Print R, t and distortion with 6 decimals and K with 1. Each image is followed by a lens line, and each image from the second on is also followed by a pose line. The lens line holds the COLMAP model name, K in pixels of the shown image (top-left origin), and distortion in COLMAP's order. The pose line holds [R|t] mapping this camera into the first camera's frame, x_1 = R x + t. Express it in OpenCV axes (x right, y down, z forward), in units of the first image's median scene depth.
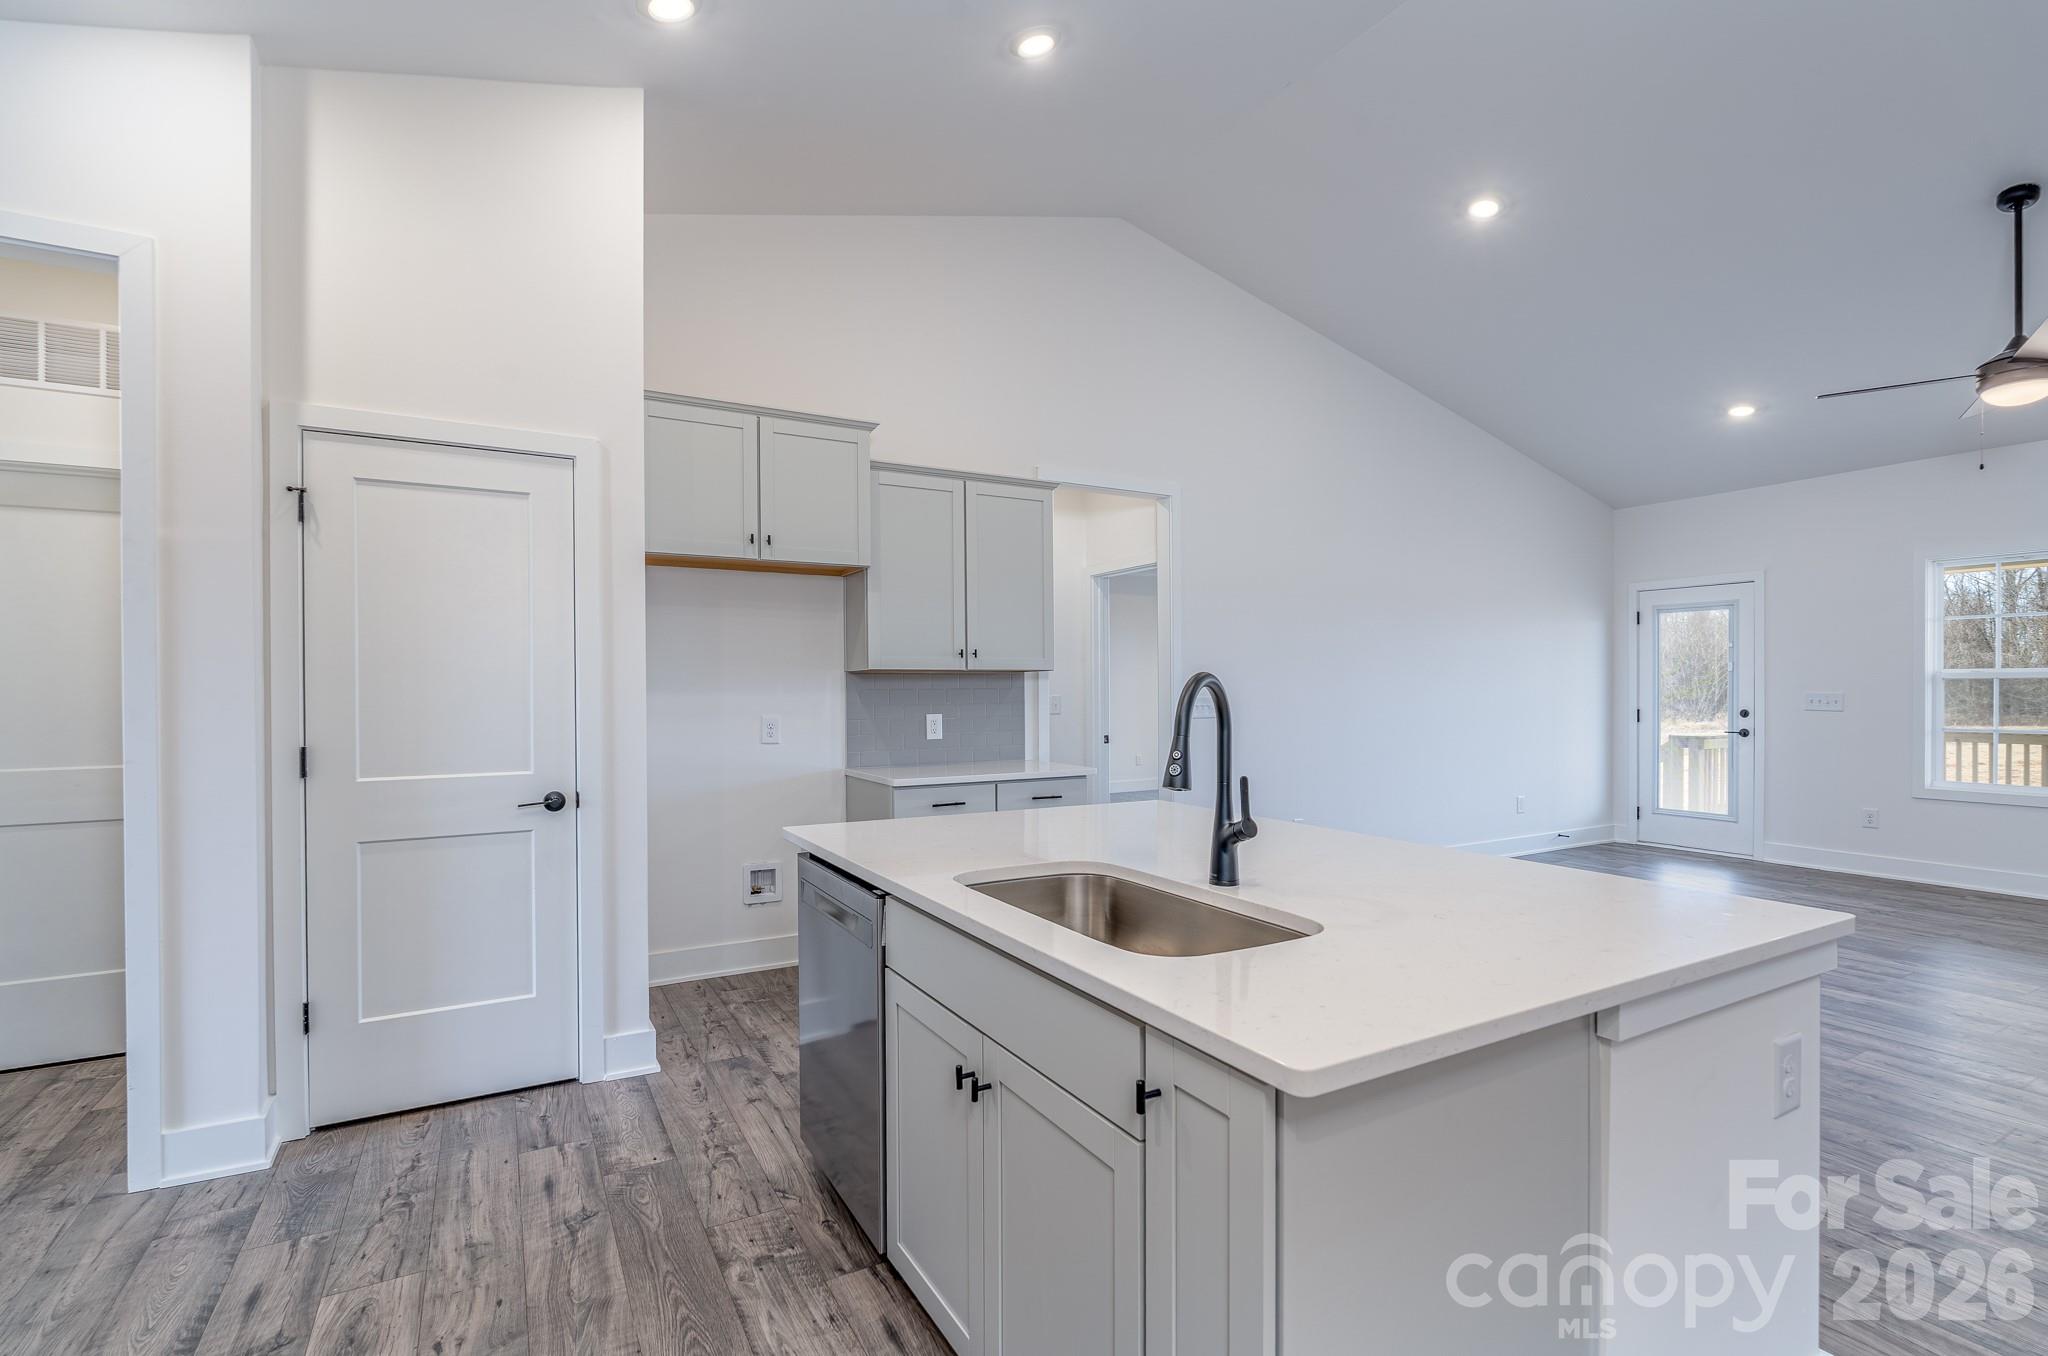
lens RADIAL K [[951.9, 0, 1022.4], [0, 951.9, 689.4], [0, 0, 1]] dist [-0.002876, -0.000801]
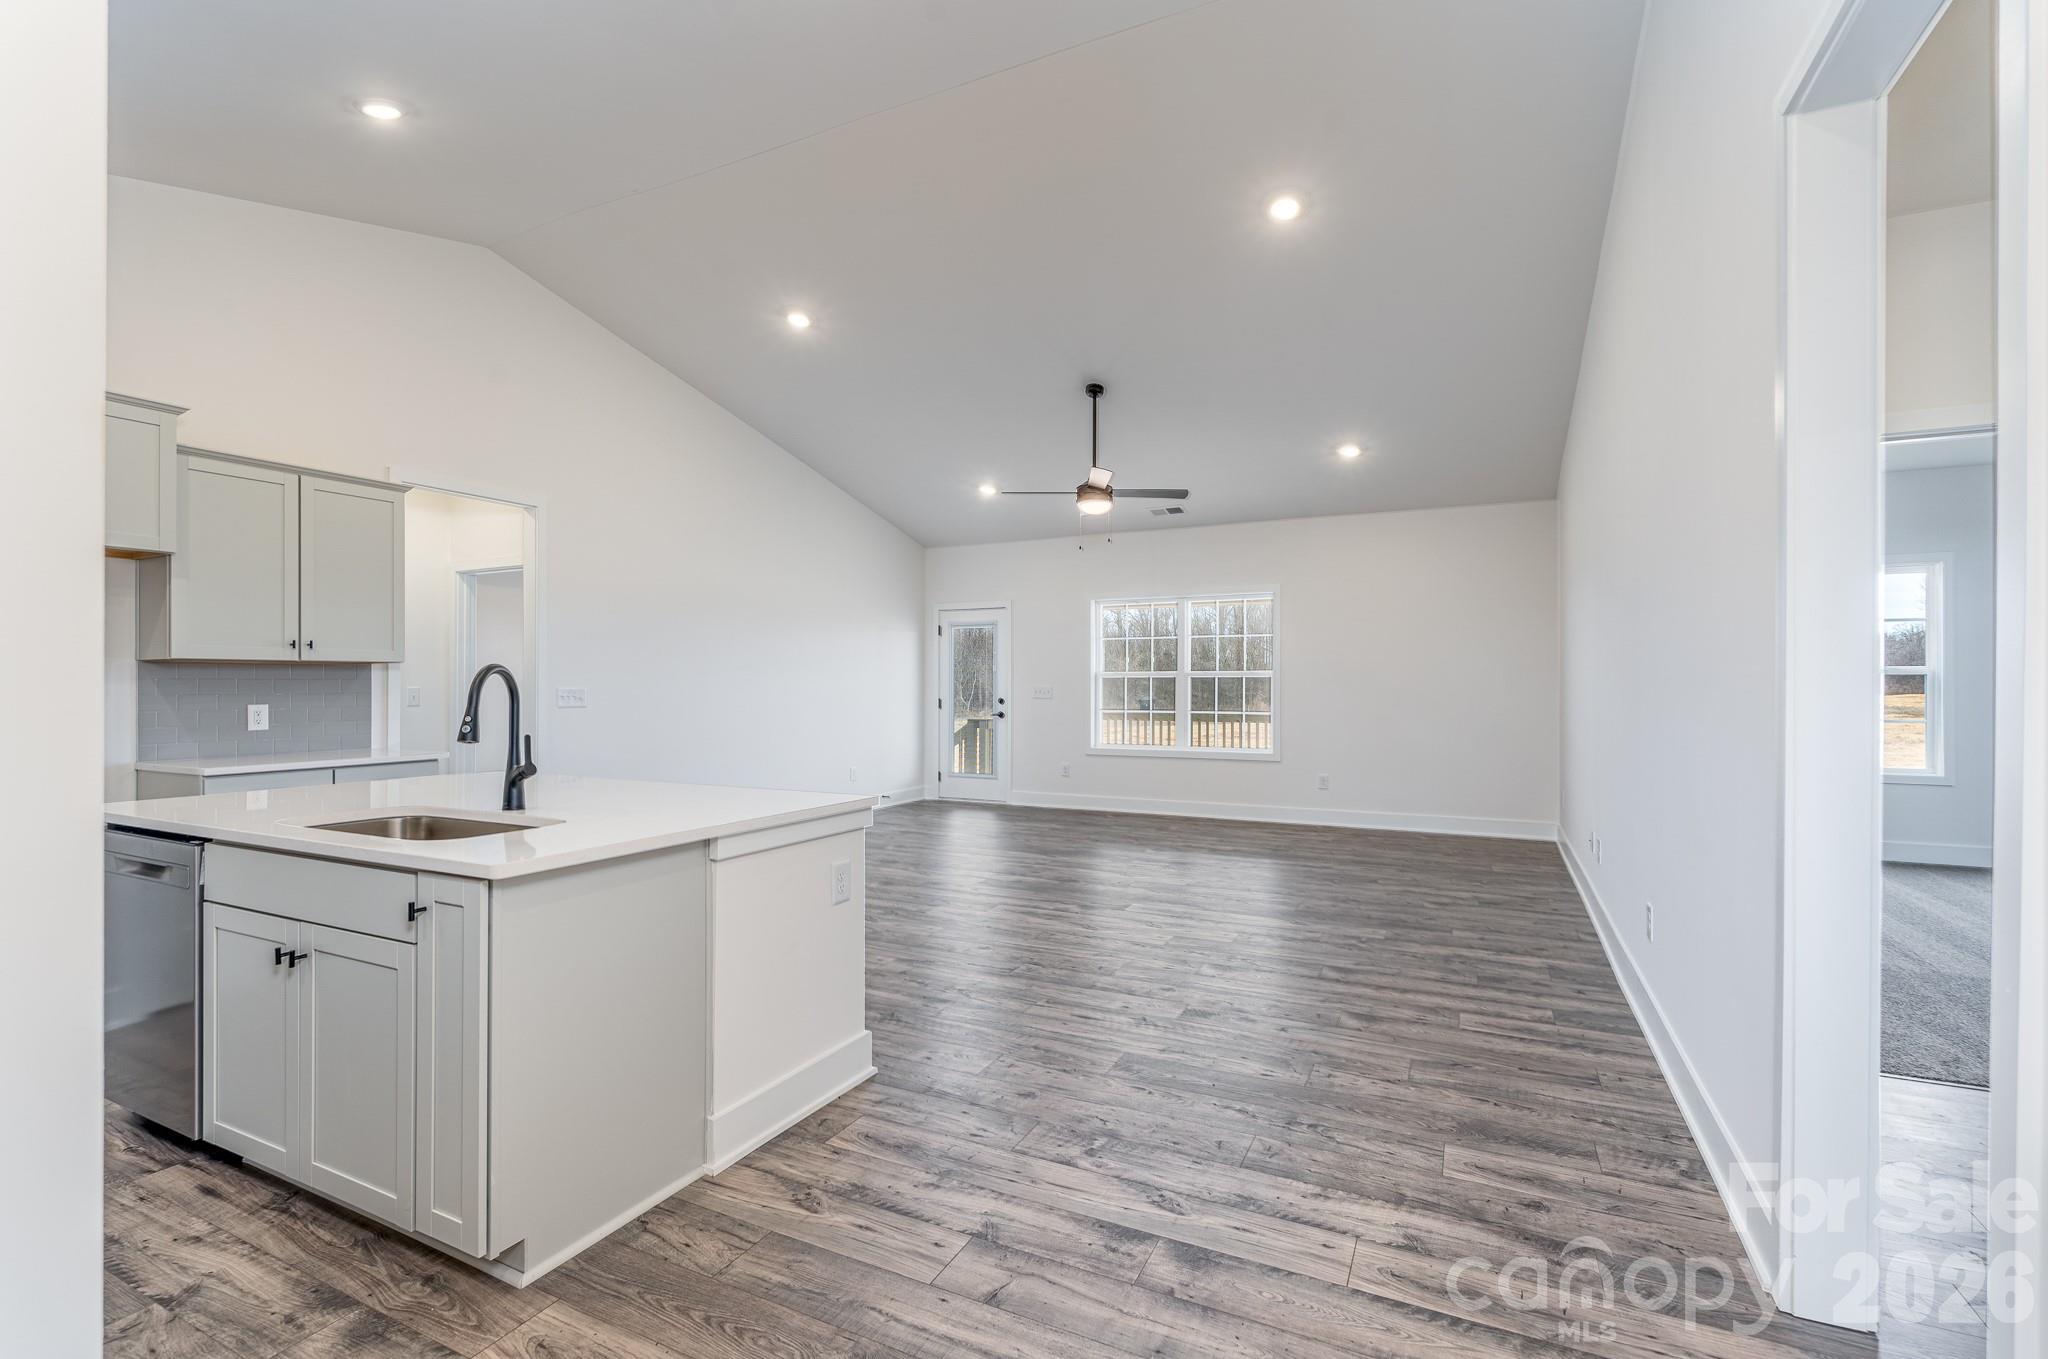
lens RADIAL K [[920.0, 0, 1024.0], [0, 920.0, 674.7], [0, 0, 1]] dist [-0.001056, -0.000576]
pose [[0.824233, 0.008347, 0.566190, 0.026169], [-0.001179, 0.999914, -0.013025, 0.007192], [-0.566250, 0.010068, 0.824172, -0.277502]]
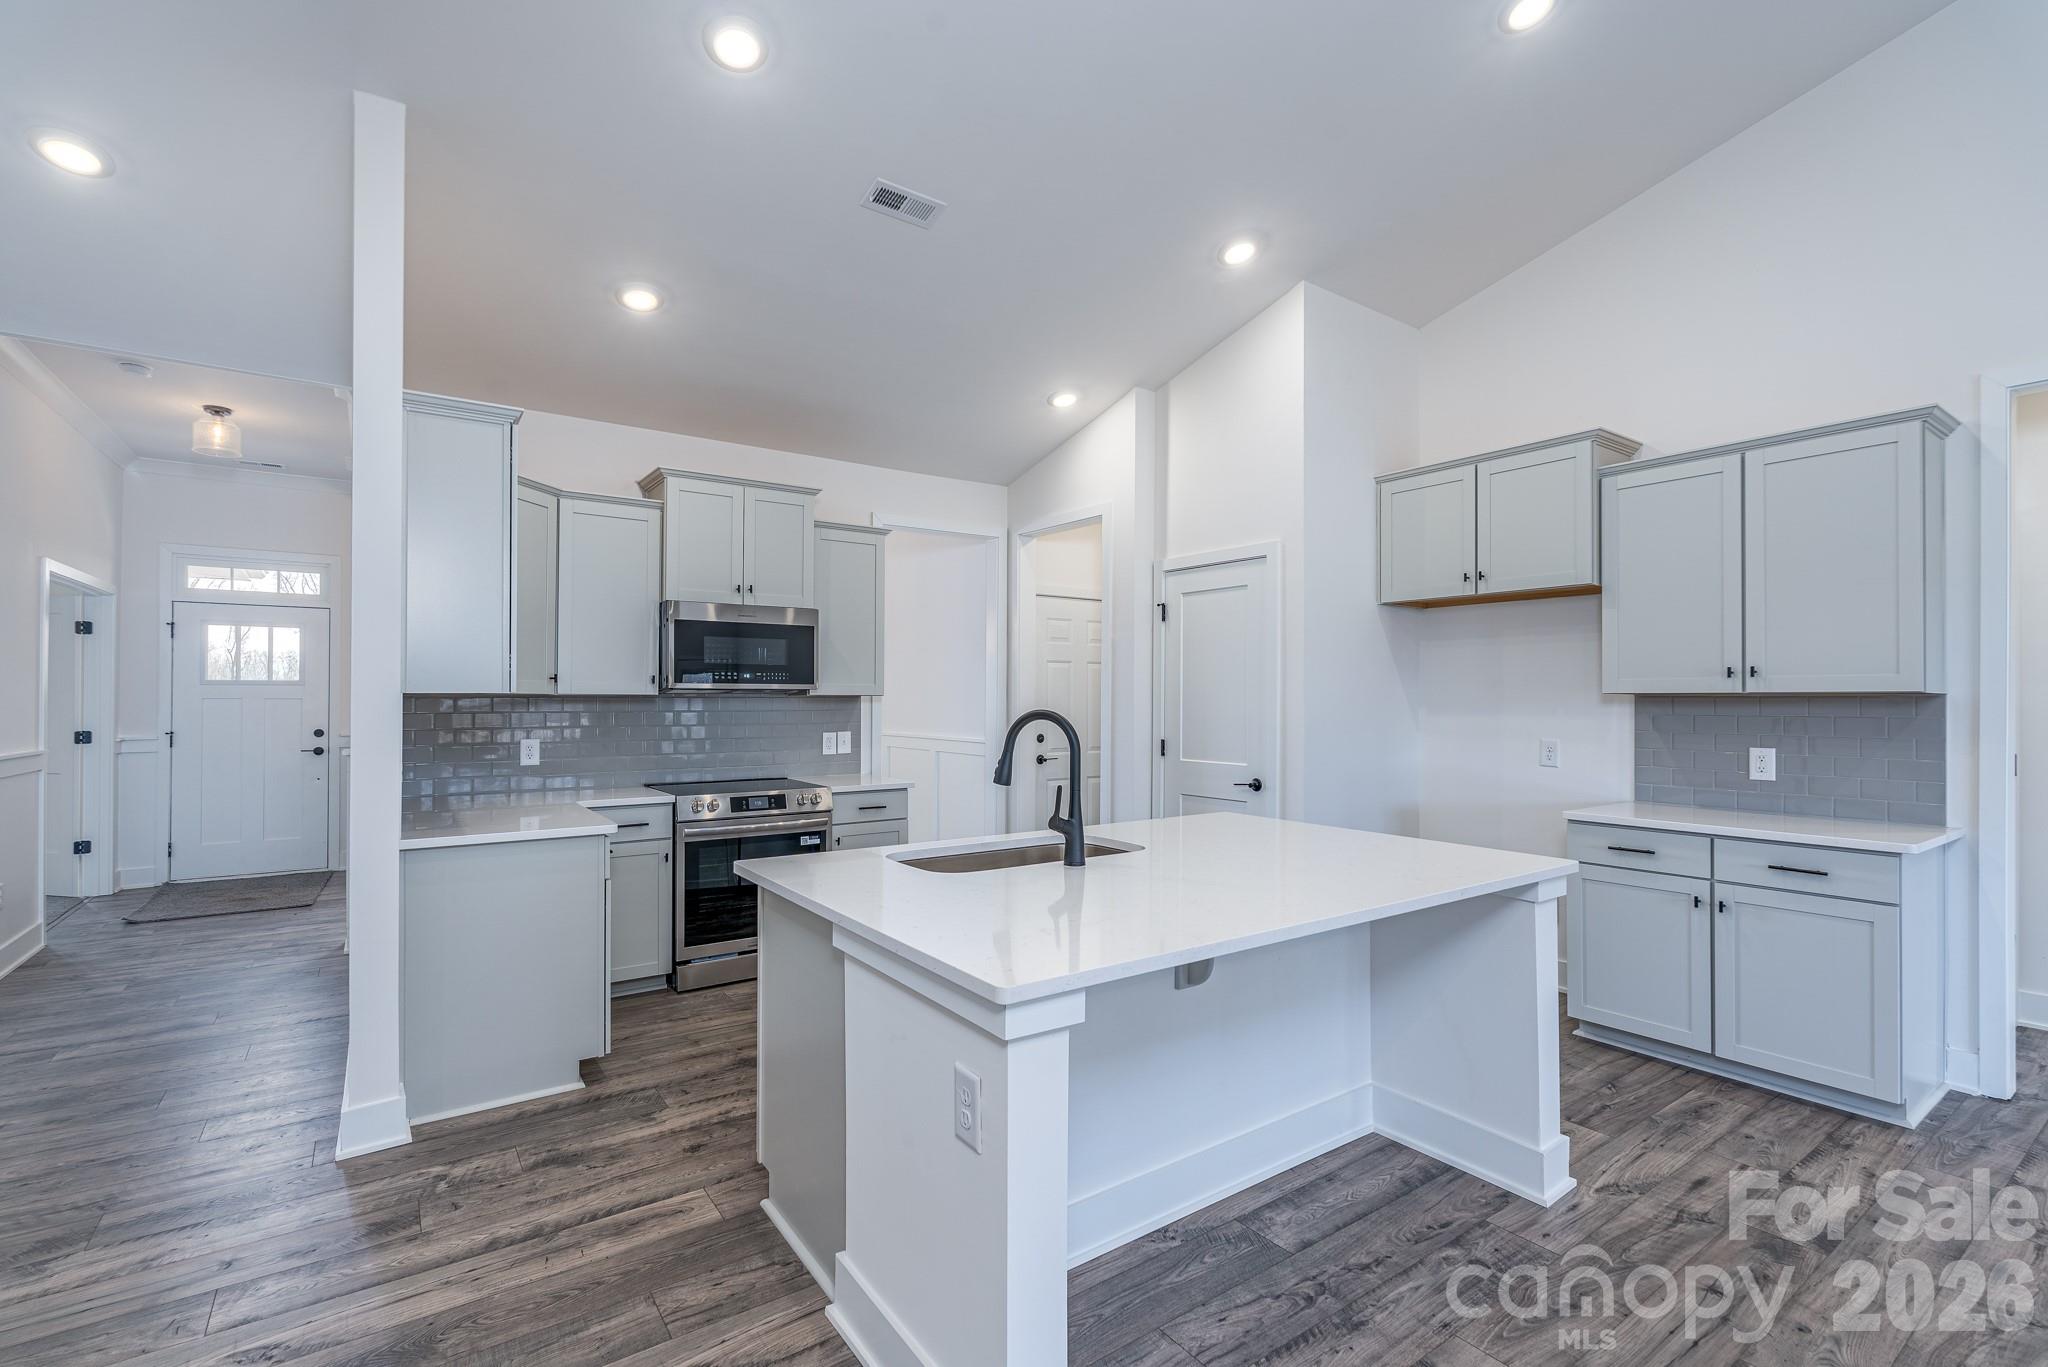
lens RADIAL K [[901.6, 0, 1024.0], [0, 901.6, 683.5], [0, 0, 1]] dist [0.002718, 0.000370]
pose [[0.099579, -0.013381, -0.994940, 0.697810], [-0.004809, 0.999891, -0.013929, -0.016822], [0.995018, 0.006172, 0.099504, 0.375434]]
